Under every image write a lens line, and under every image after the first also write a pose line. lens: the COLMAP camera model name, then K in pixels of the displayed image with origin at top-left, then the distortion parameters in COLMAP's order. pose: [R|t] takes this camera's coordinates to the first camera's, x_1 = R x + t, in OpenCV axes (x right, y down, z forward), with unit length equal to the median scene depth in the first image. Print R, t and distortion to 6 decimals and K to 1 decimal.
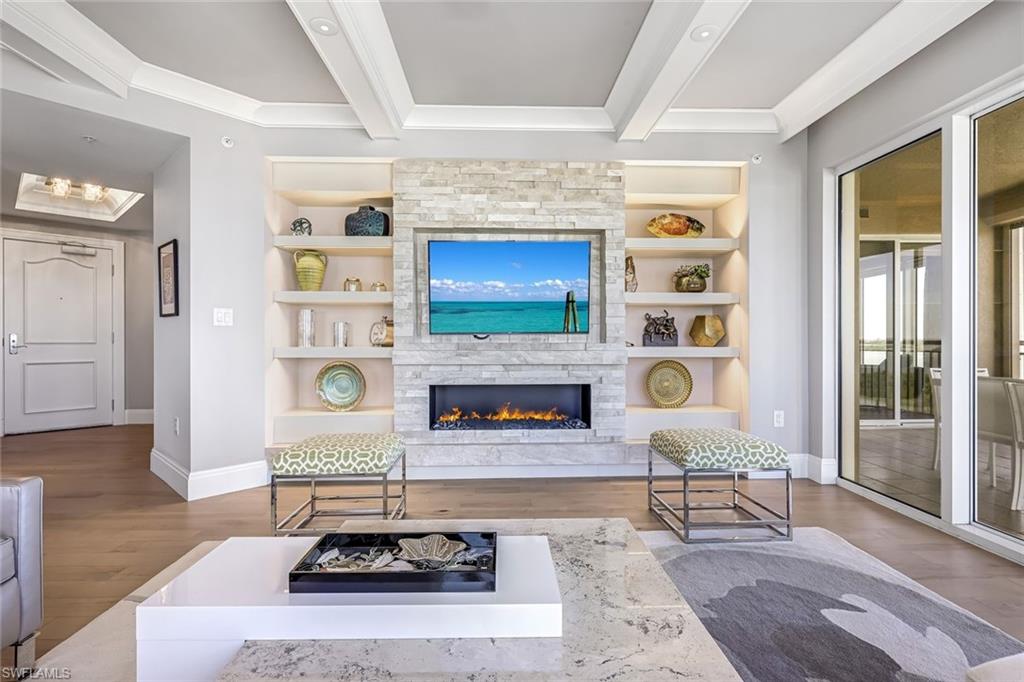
lens RADIAL K [[486.5, 0, 513.0], [0, 486.5, 336.1], [0, 0, 1]] dist [-0.000154, -0.000085]
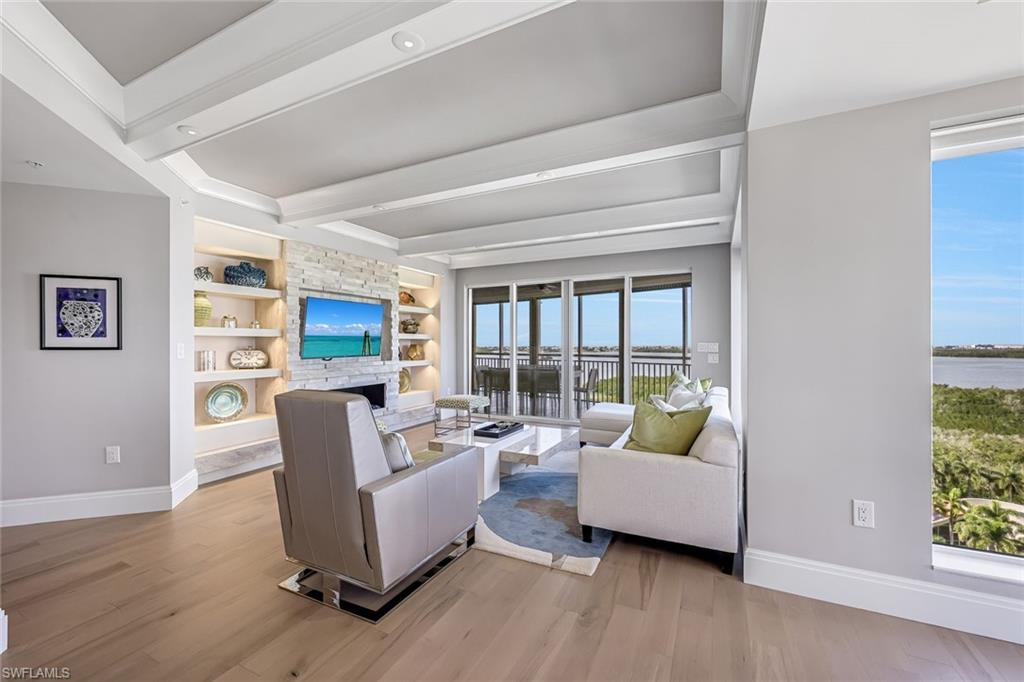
lens RADIAL K [[414.4, 0, 510.0], [0, 414.4, 343.7], [0, 0, 1]] dist [-0.000318, -0.000194]
pose [[0.474926, -0.000936, 0.880025, -0.997558], [0.000969, 0.999999, 0.000541, -0.050844], [-0.880025, 0.000596, 0.474927, -0.161398]]
